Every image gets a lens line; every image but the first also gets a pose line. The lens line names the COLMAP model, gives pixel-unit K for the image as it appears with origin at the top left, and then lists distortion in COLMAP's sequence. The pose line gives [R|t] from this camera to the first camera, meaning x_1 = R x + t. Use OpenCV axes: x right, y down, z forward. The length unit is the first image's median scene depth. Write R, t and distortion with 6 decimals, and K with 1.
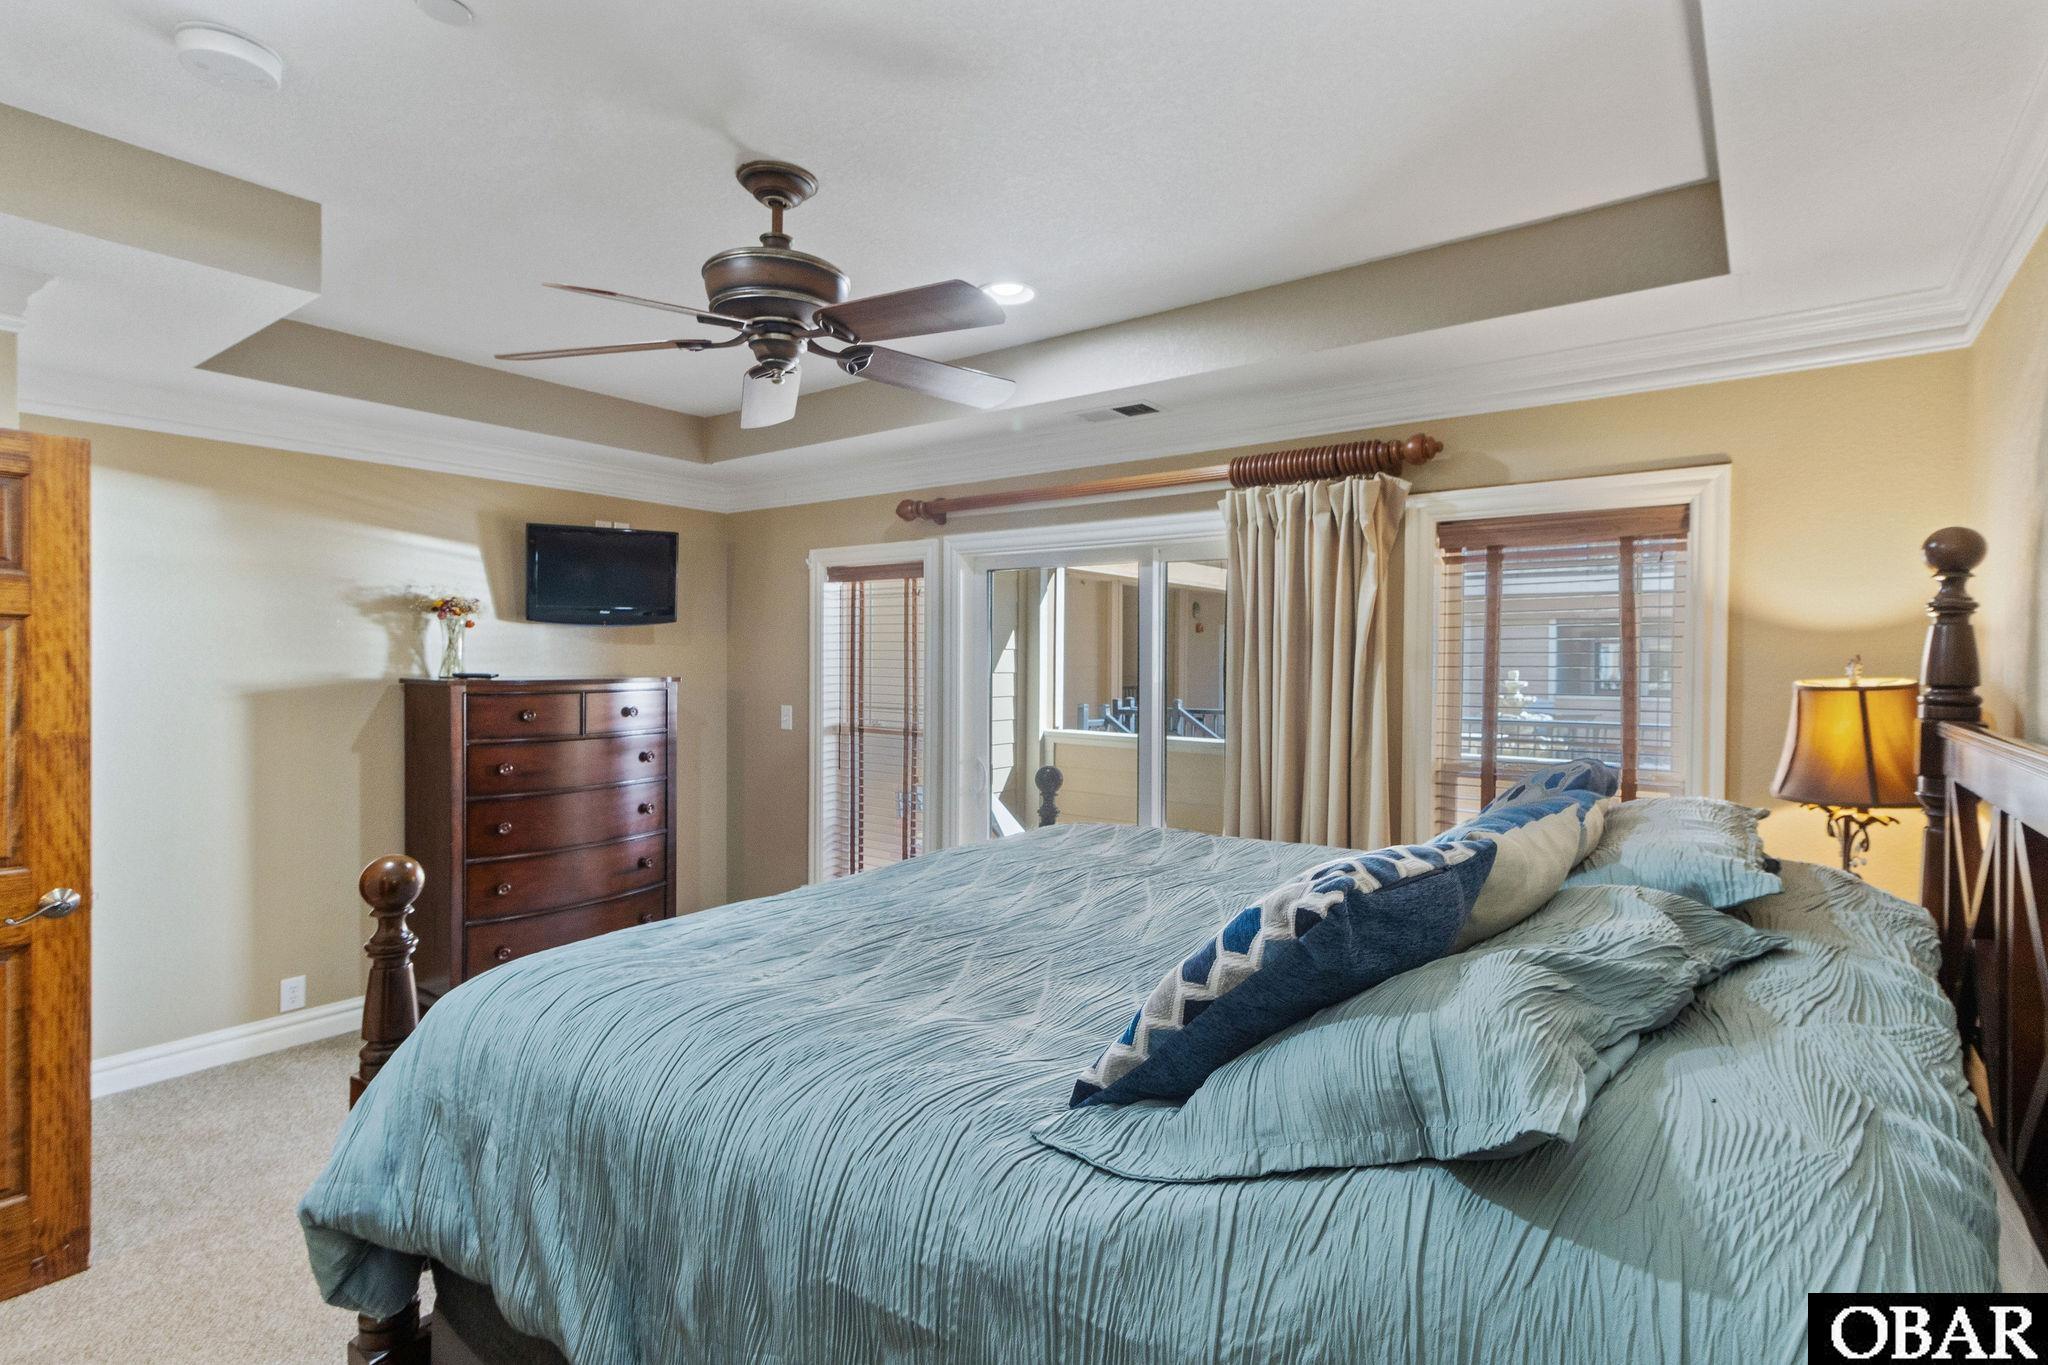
lens RADIAL K [[983.5, 0, 1037.6], [0, 983.5, 660.7], [0, 0, 1]] dist [0.007622, -0.000002]
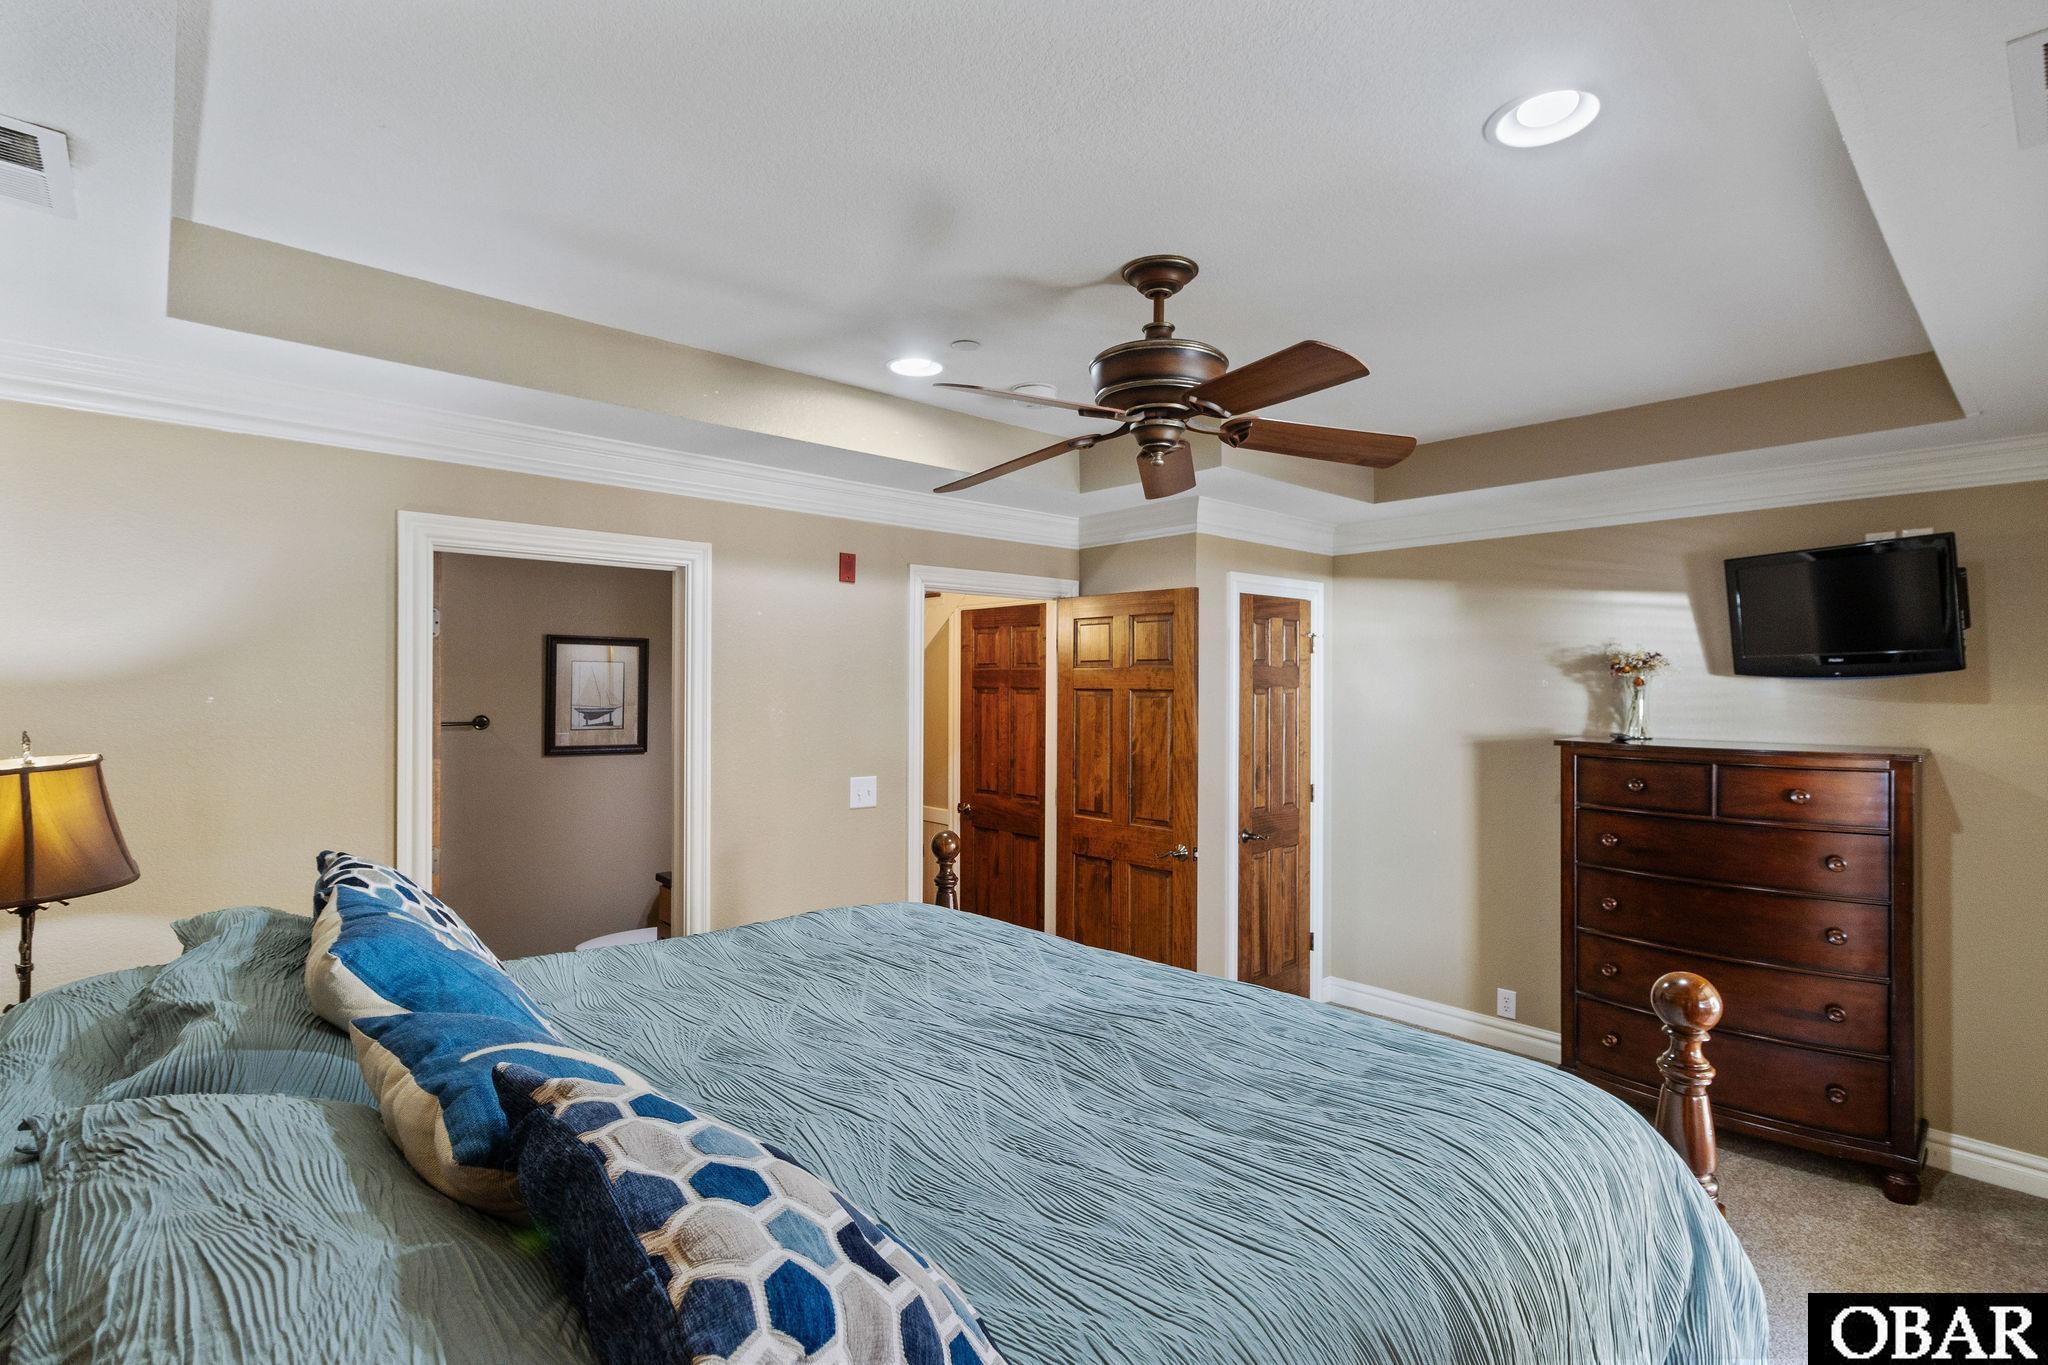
lens RADIAL K [[983.5, 0, 1040.8], [0, 983.5, 684.5], [0, 0, 1]] dist [0.007622, -0.000002]
pose [[-0.184070, -0.004392, -0.982903, 0.453248], [-0.007193, 0.999969, -0.003121, -0.028024], [0.982887, 0.006496, -0.184096, 0.627430]]
